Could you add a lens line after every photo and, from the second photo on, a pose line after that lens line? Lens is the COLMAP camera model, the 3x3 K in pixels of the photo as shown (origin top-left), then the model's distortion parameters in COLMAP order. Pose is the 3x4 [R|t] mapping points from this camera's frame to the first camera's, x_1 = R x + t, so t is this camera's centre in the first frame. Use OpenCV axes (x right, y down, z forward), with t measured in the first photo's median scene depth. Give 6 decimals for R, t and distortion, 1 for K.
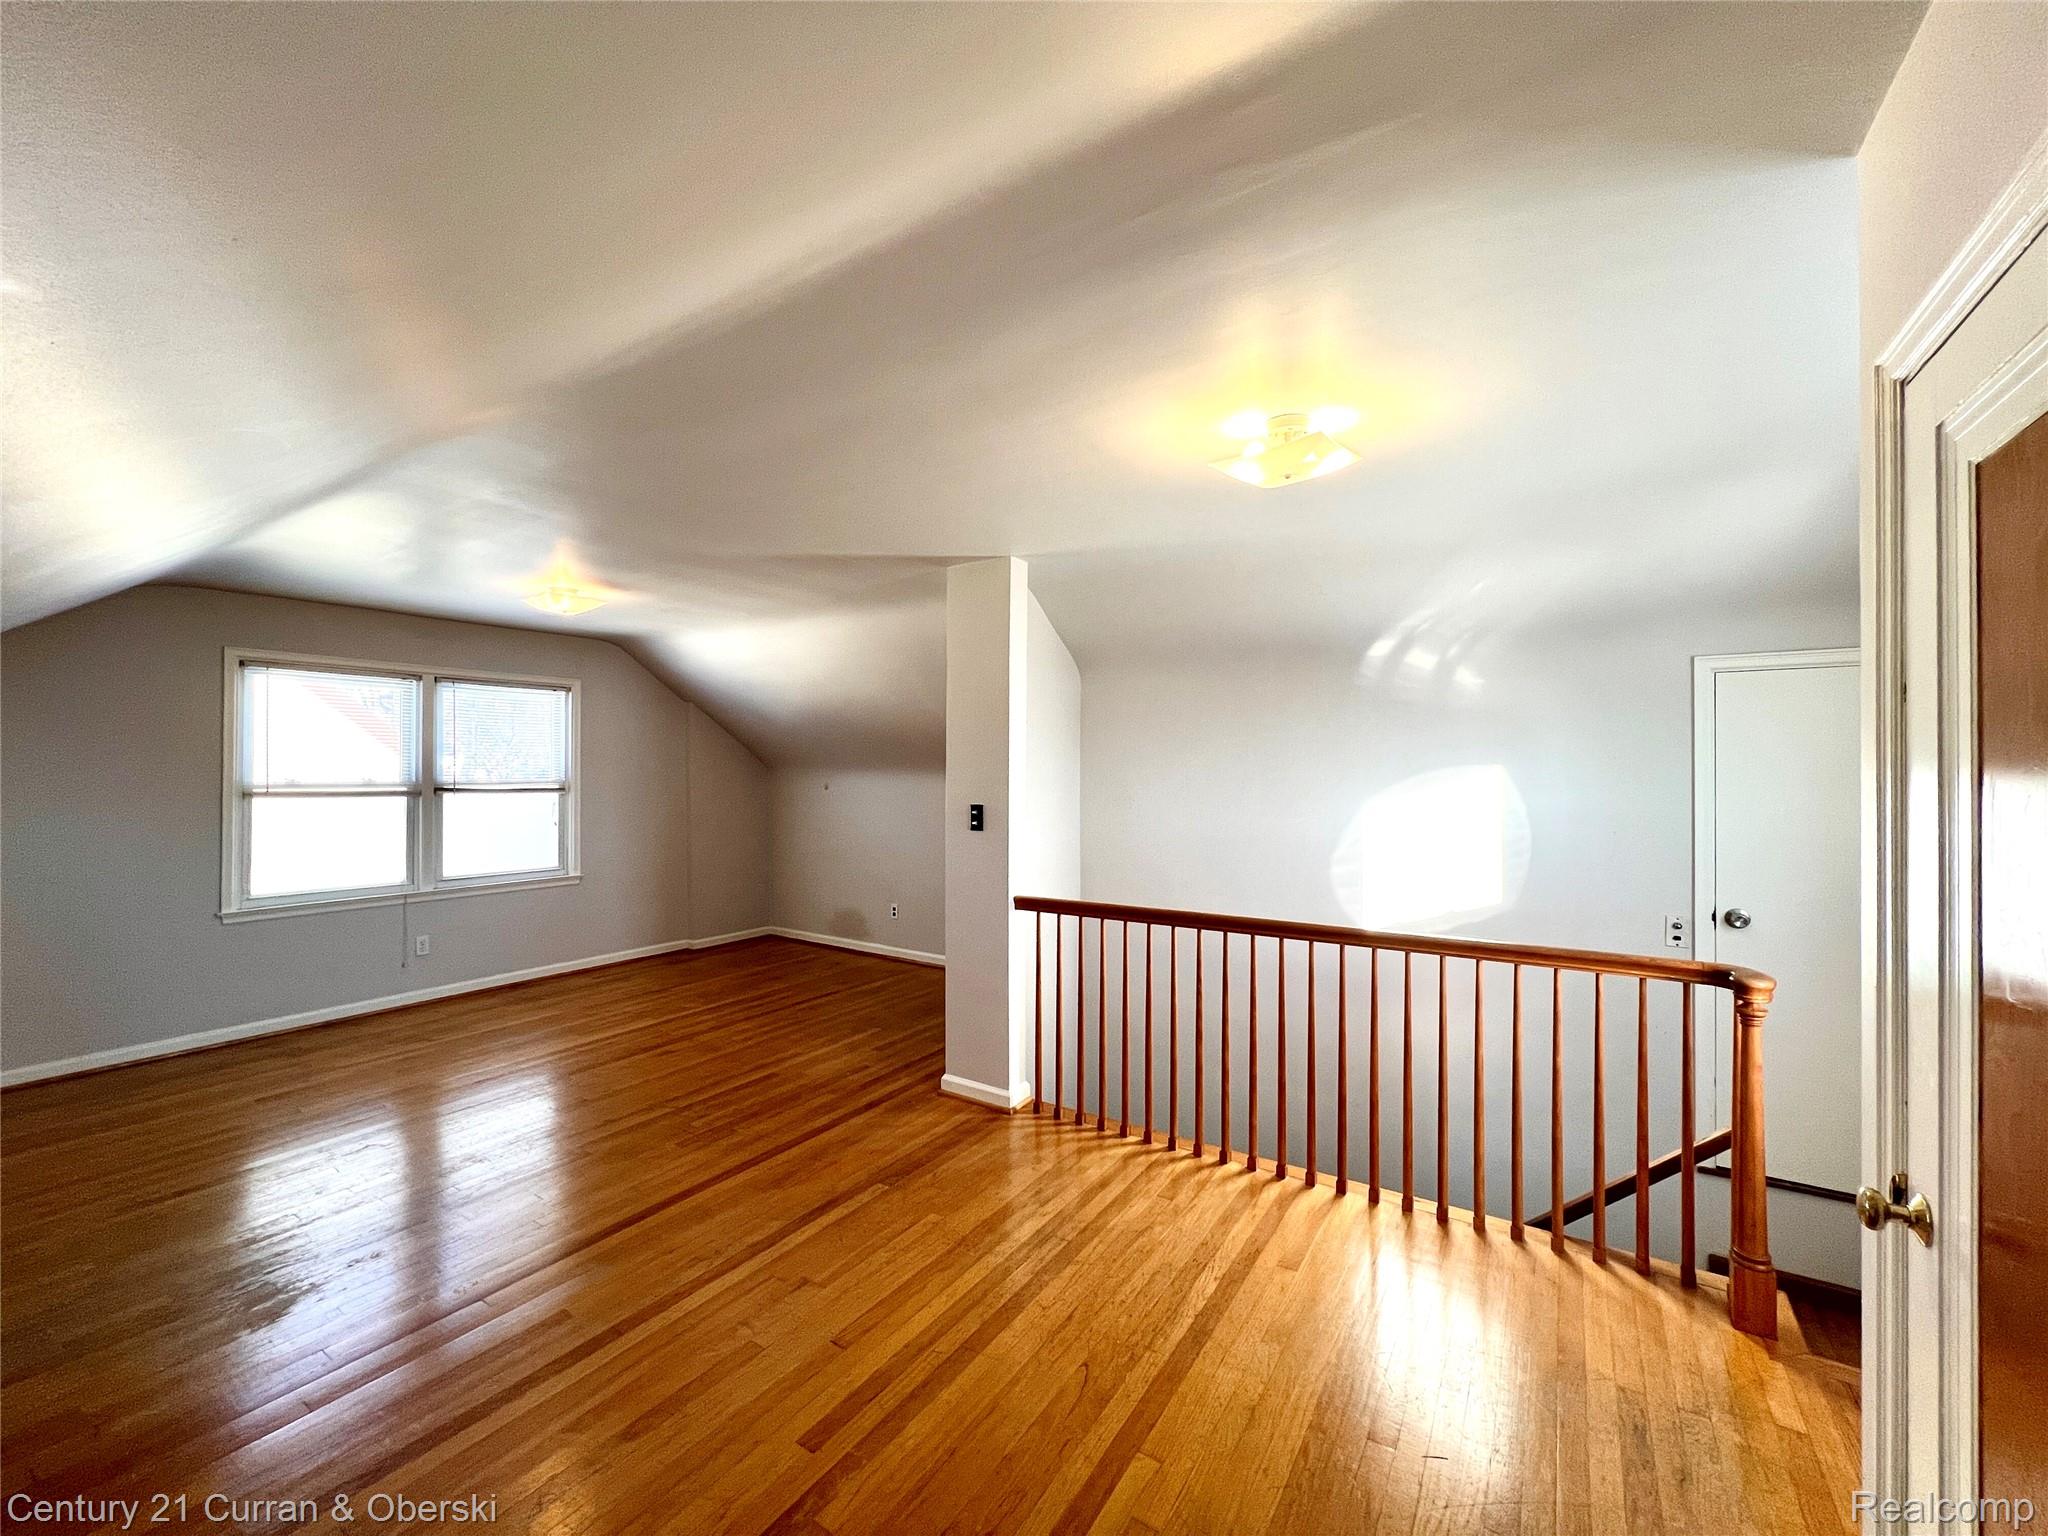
lens RADIAL K [[812.7, 0, 1016.3], [0, 812.7, 773.2], [0, 0, 1]] dist [-0.000120, 0.000301]
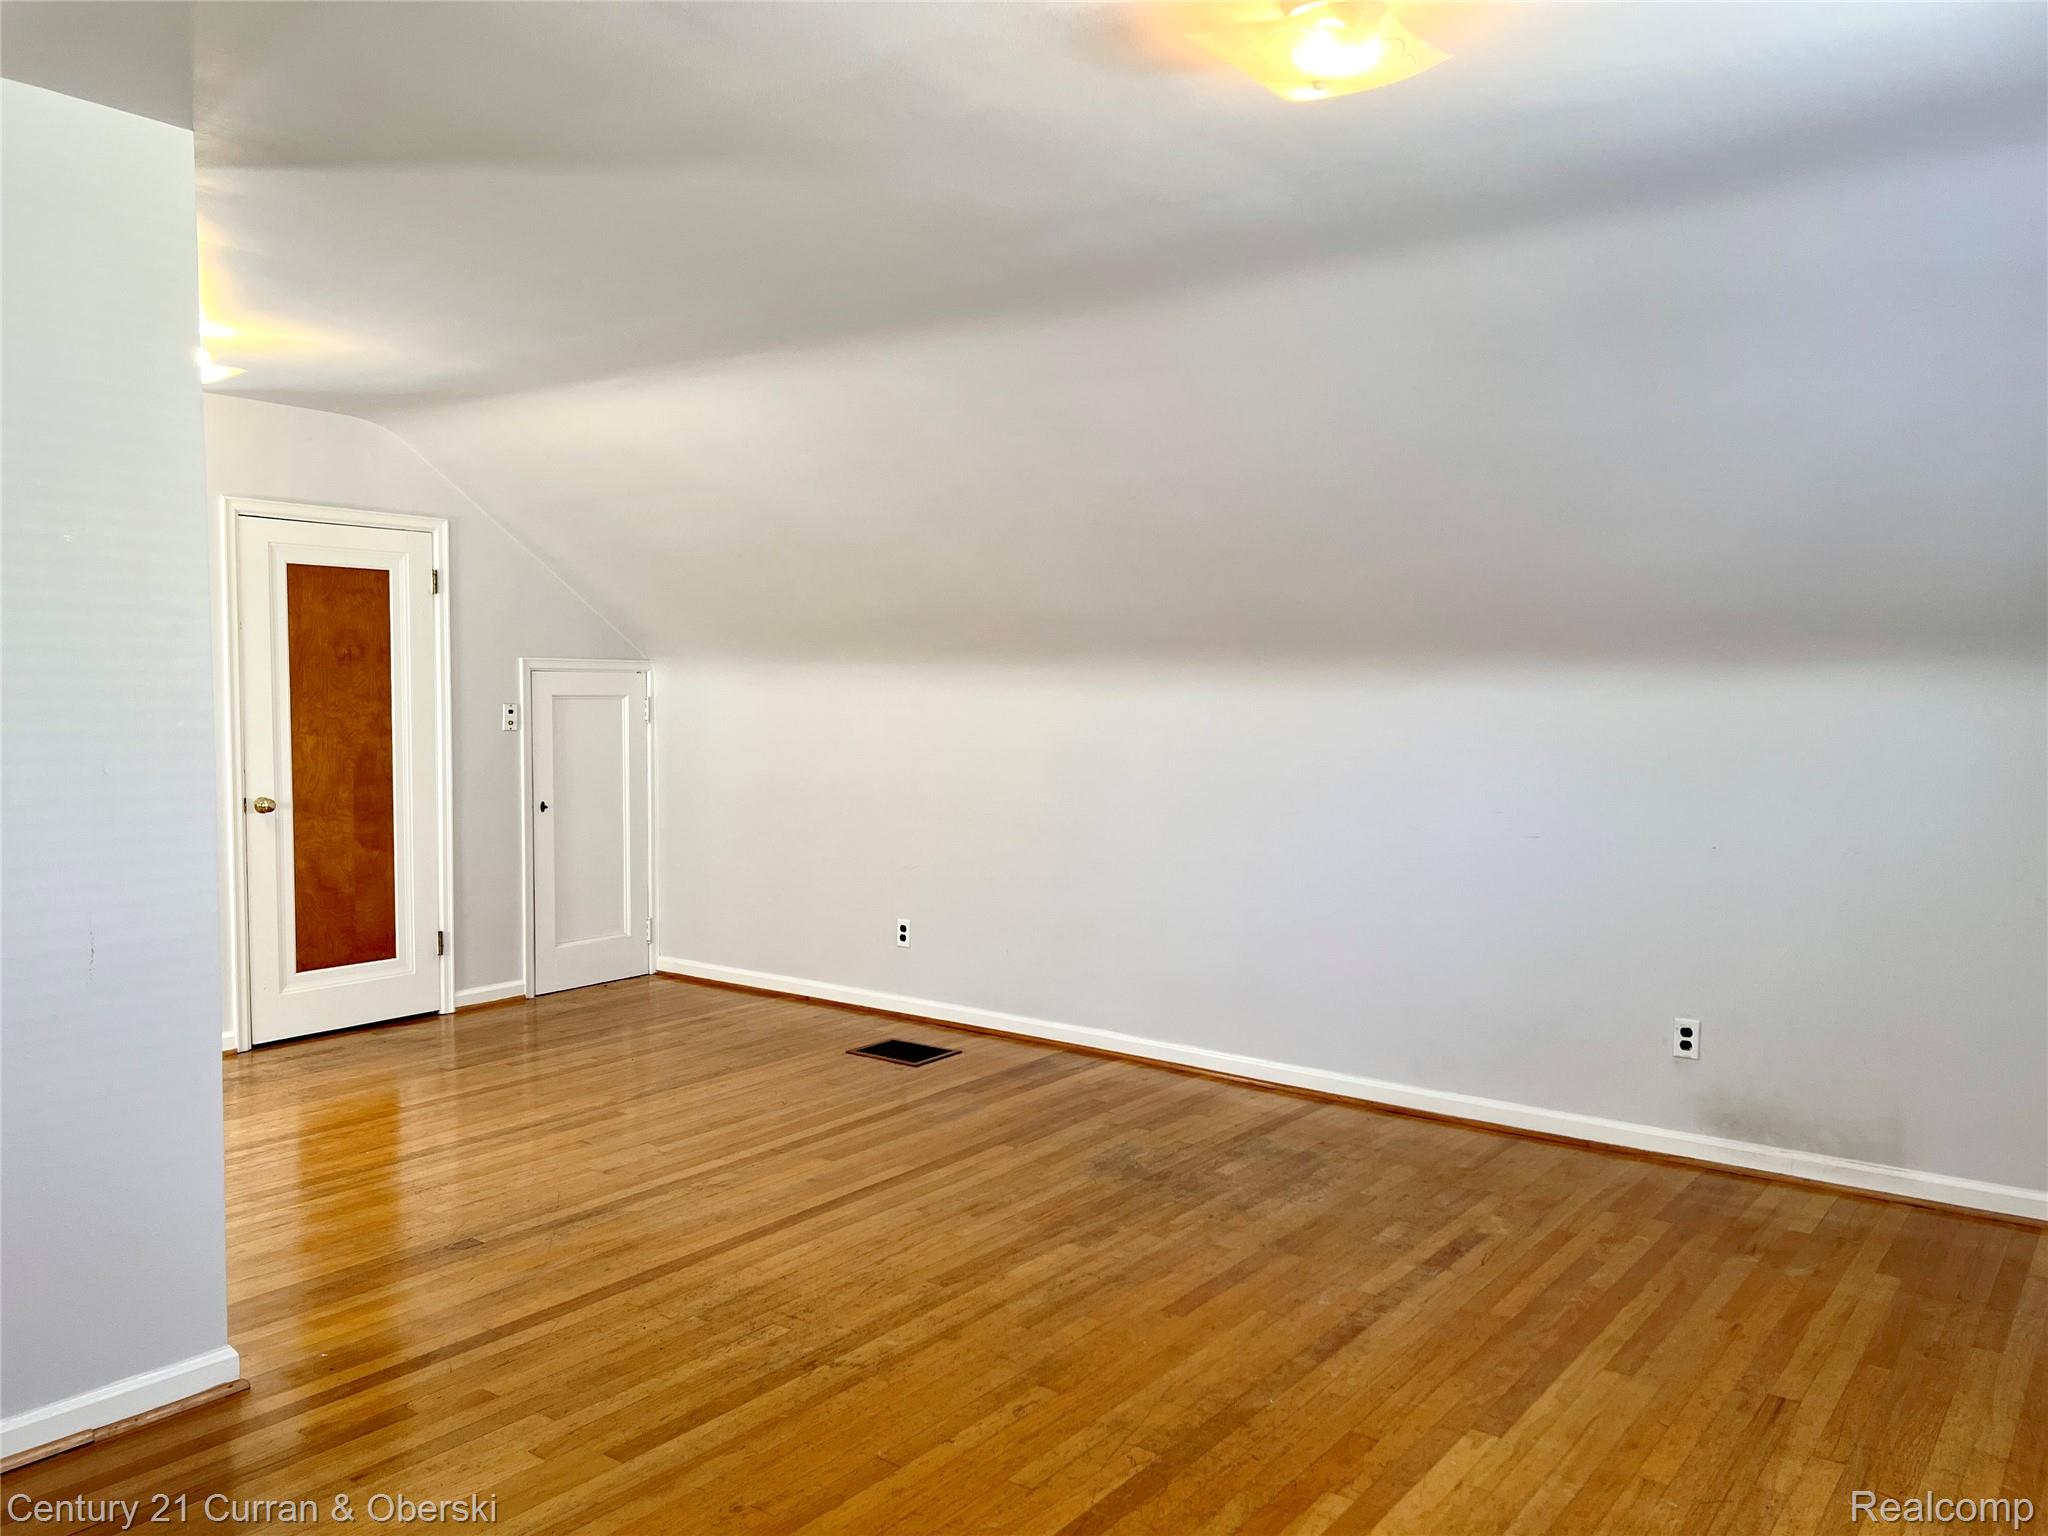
lens RADIAL K [[1527.9, 0, 1027.5], [0, 1527.9, 766.6], [0, 0, 1]] dist [0.046643, -0.043229]
pose [[-0.998256, -0.010517, 0.058096, -0.576206], [-0.007341, 0.998480, 0.054619, 0.019314], [-0.058582, 0.054097, -0.996816, 1.850454]]
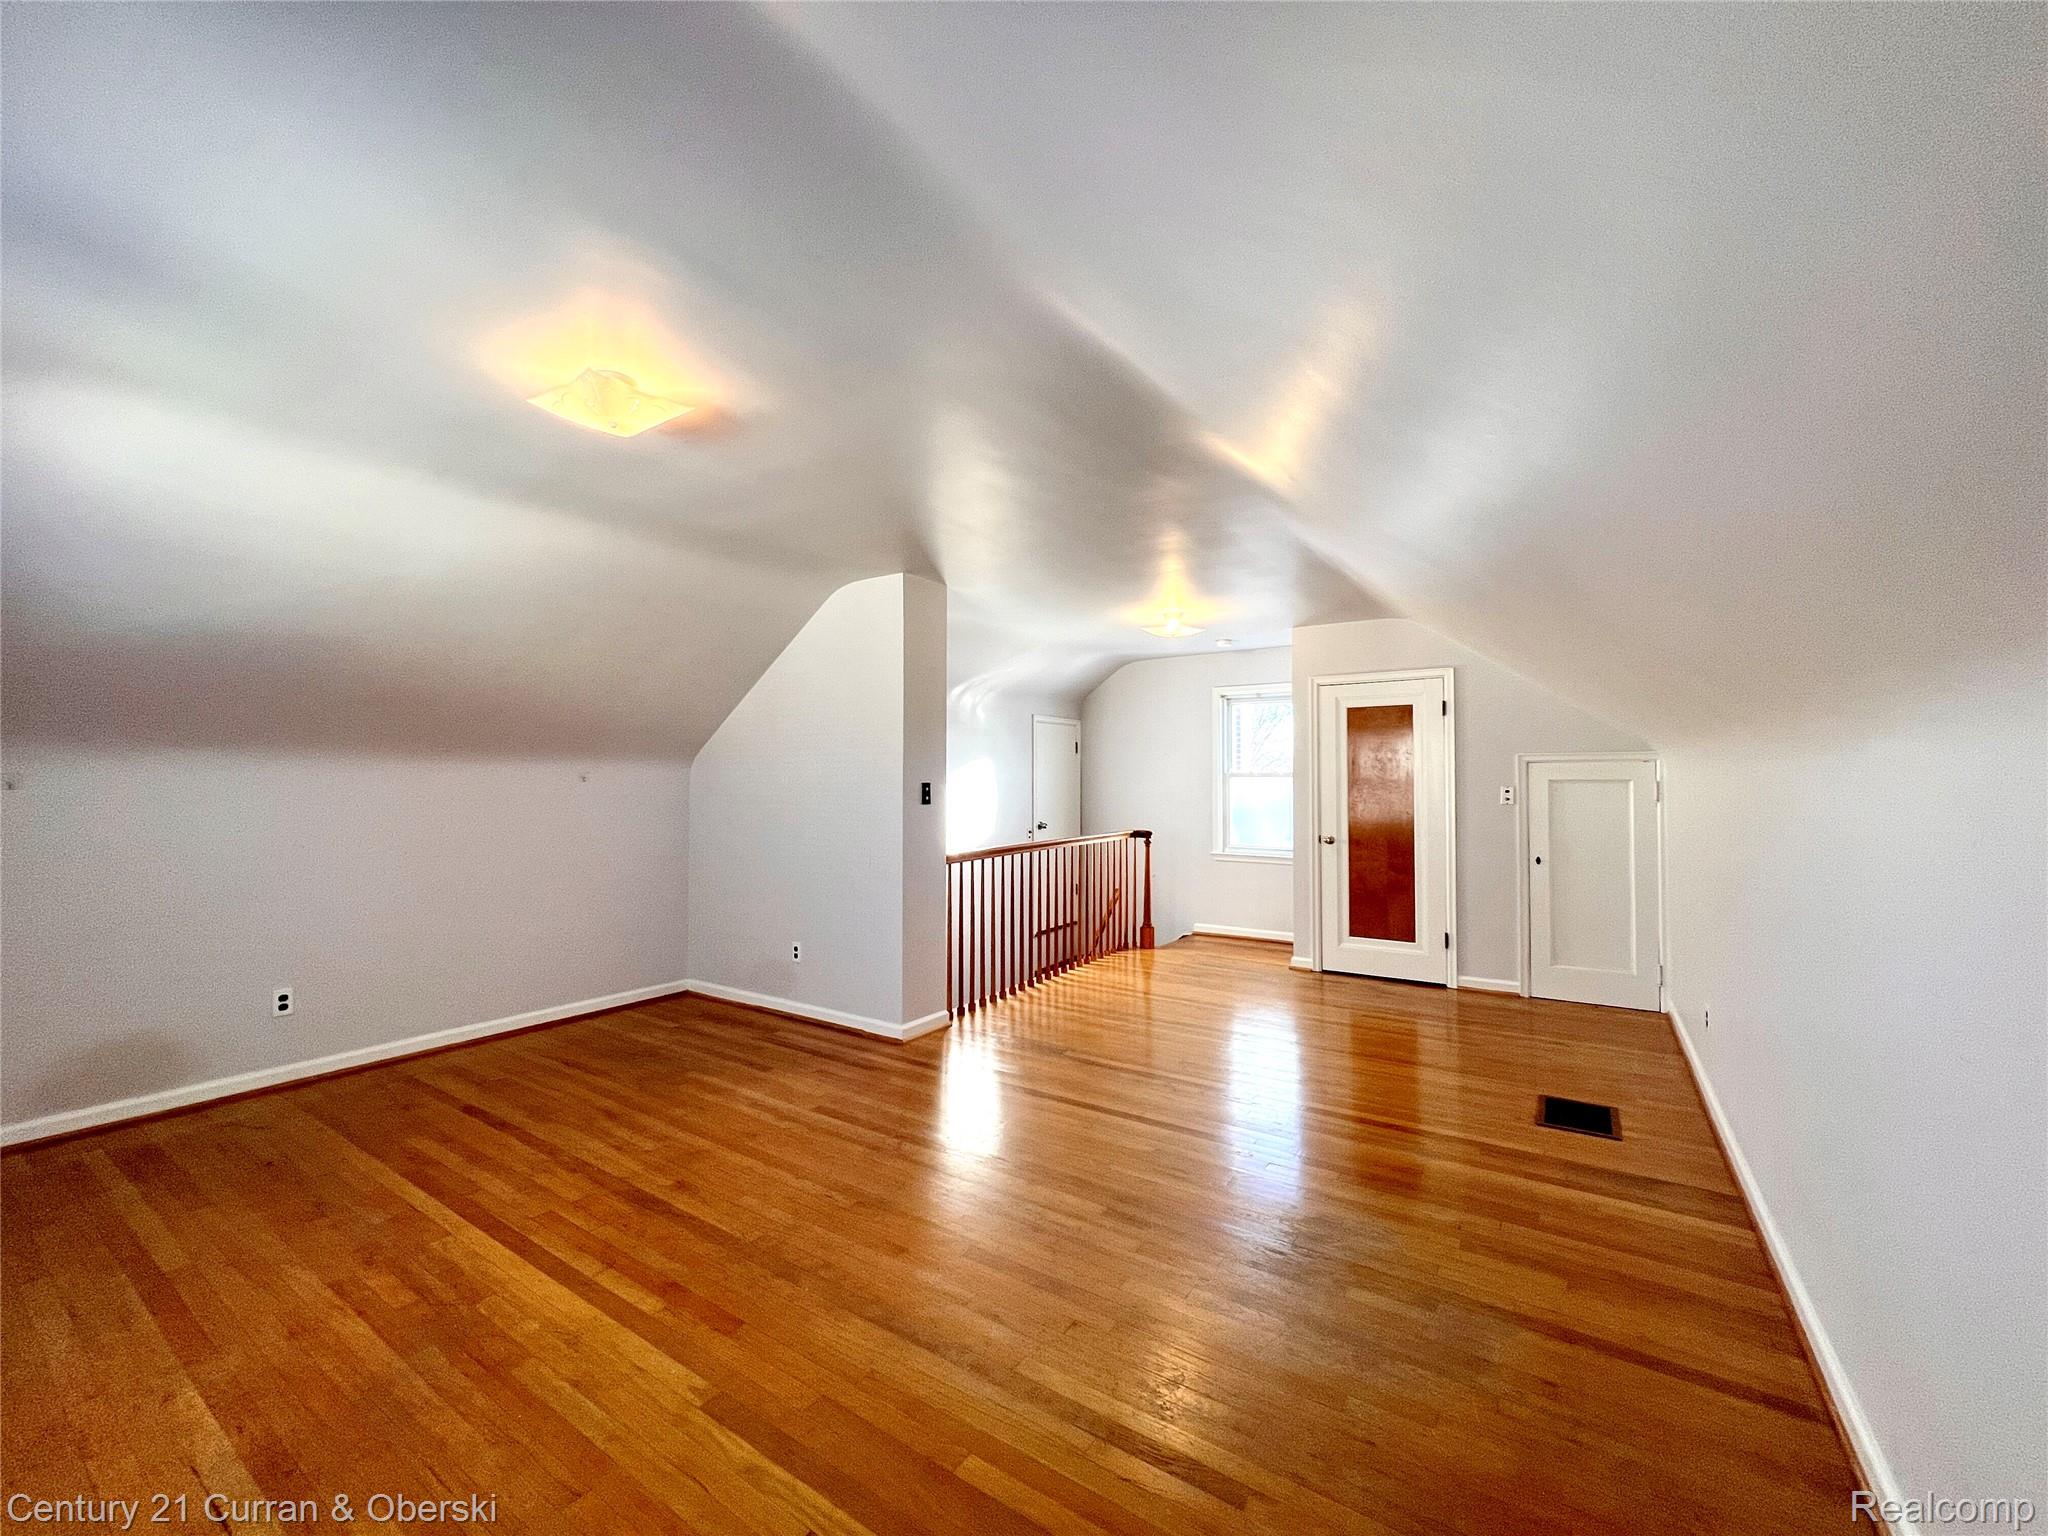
lens RADIAL K [[812.7, 0, 1026.2], [0, 812.7, 766.6], [0, 0, 1]] dist [-0.000120, 0.000301]
pose [[-0.001164, 0.016699, 0.999860, -1.264326], [0.003743, 0.999854, -0.016694, 0.035798], [-0.999992, 0.003723, -0.001226, 0.867644]]
